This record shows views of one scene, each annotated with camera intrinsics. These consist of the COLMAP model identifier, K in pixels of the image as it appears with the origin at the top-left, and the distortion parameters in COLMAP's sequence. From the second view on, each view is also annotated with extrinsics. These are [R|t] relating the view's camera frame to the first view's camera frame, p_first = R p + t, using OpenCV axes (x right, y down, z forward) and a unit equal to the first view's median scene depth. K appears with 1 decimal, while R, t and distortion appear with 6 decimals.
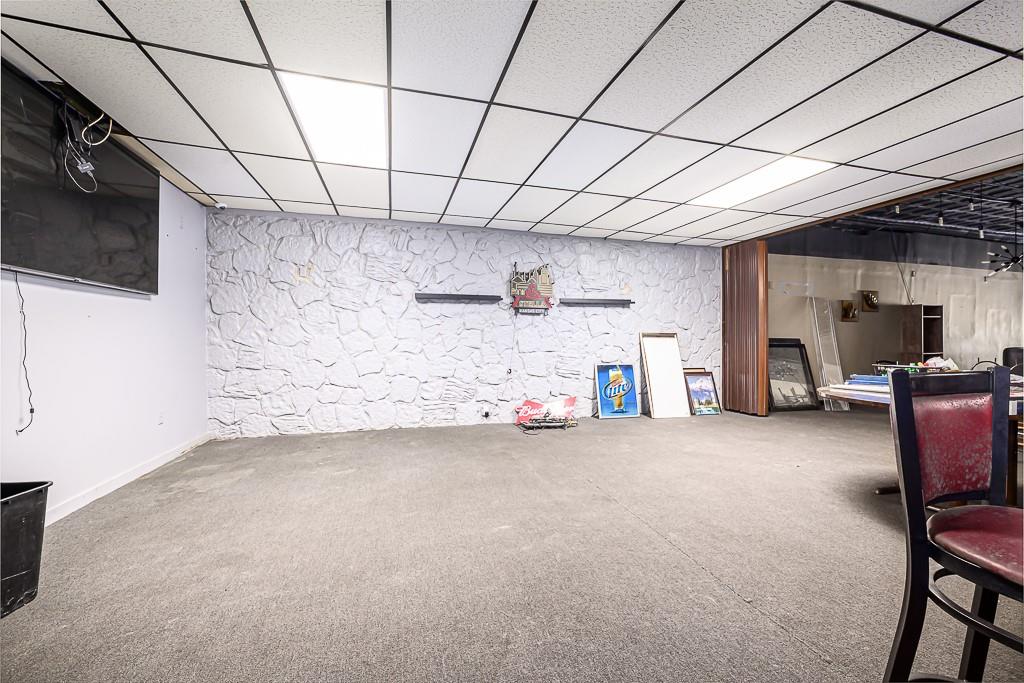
lens RADIAL K [[417.4, 0, 515.2], [0, 417.4, 336.3], [0, 0, 1]] dist [-0.002222, -0.000055]
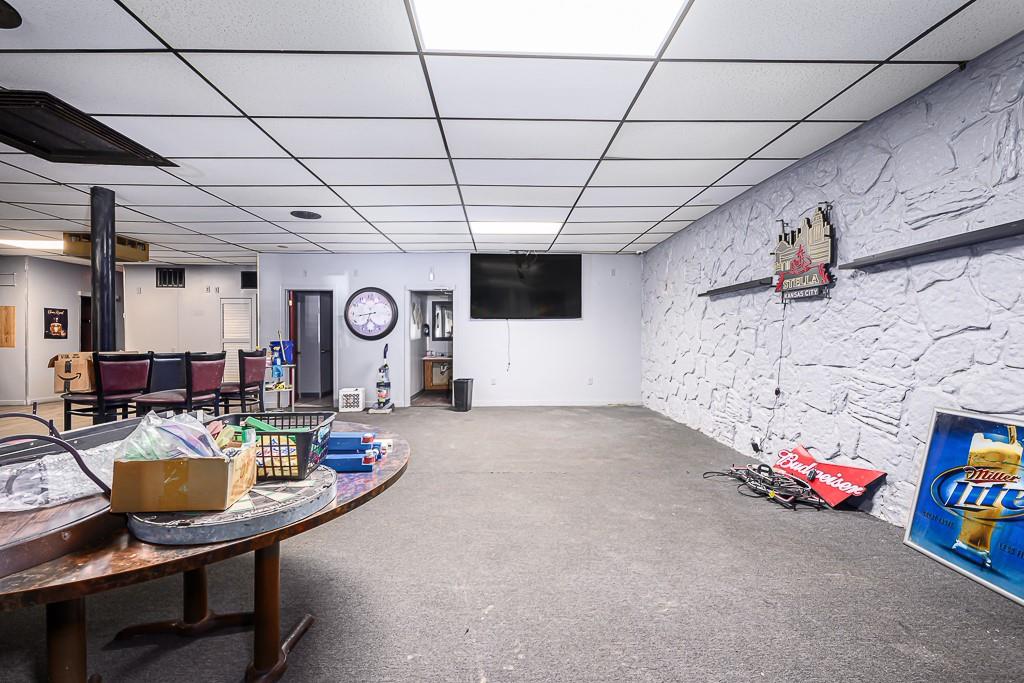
lens RADIAL K [[417.4, 0, 513.7], [0, 417.4, 341.3], [0, 0, 1]] dist [-0.002222, -0.000055]
pose [[-0.254813, 0.008121, -0.966956, 0.696119], [-0.001819, 0.999959, 0.008877, 0.000789], [0.966989, 0.004021, -0.254788, 0.749508]]
